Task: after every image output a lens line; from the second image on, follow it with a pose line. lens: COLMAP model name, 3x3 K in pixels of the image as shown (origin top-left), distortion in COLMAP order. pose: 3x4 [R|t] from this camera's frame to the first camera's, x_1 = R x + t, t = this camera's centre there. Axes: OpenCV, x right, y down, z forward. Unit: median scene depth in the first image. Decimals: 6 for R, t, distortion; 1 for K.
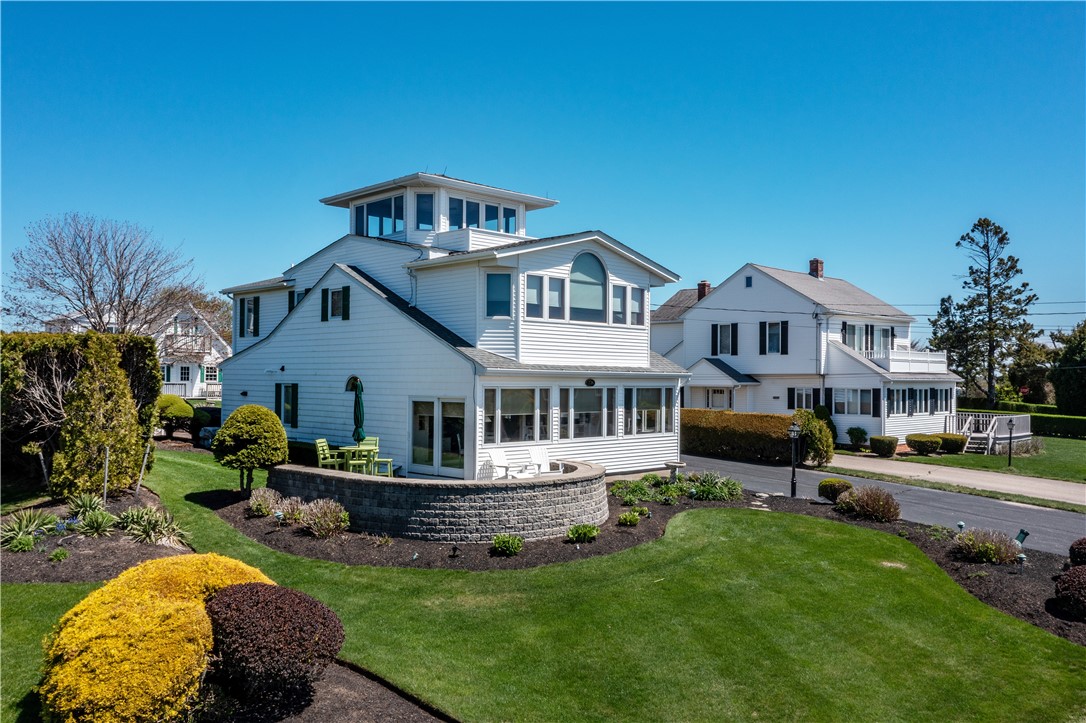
lens RADIAL K [[881.7, 0, 543.0], [0, 881.7, 361.5], [0, 0, 1]] dist [-0.000174, -0.000329]
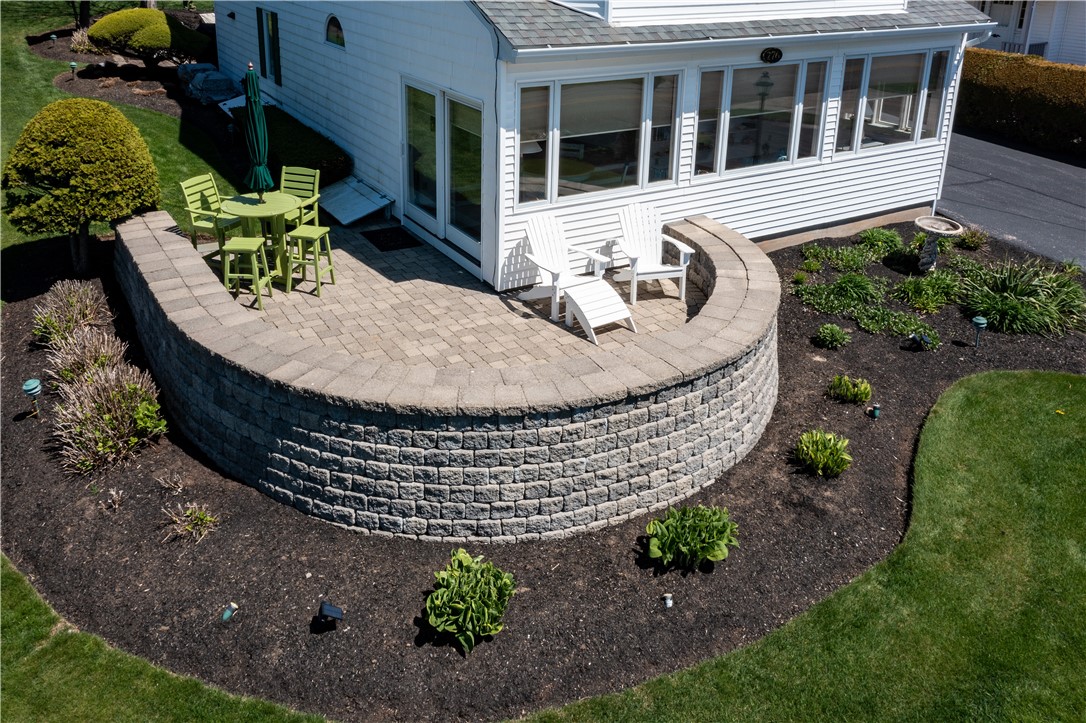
lens RADIAL K [[900.3, 0, 513.5], [0, 900.3, 201.2], [0, 0, 1]] dist [0.004846, 0.001918]
pose [[0.969876, 0.078414, -0.230632, 0.040988], [-0.003110, 0.950682, 0.310151, -0.056599], [0.243578, -0.300091, 0.922288, 0.552539]]
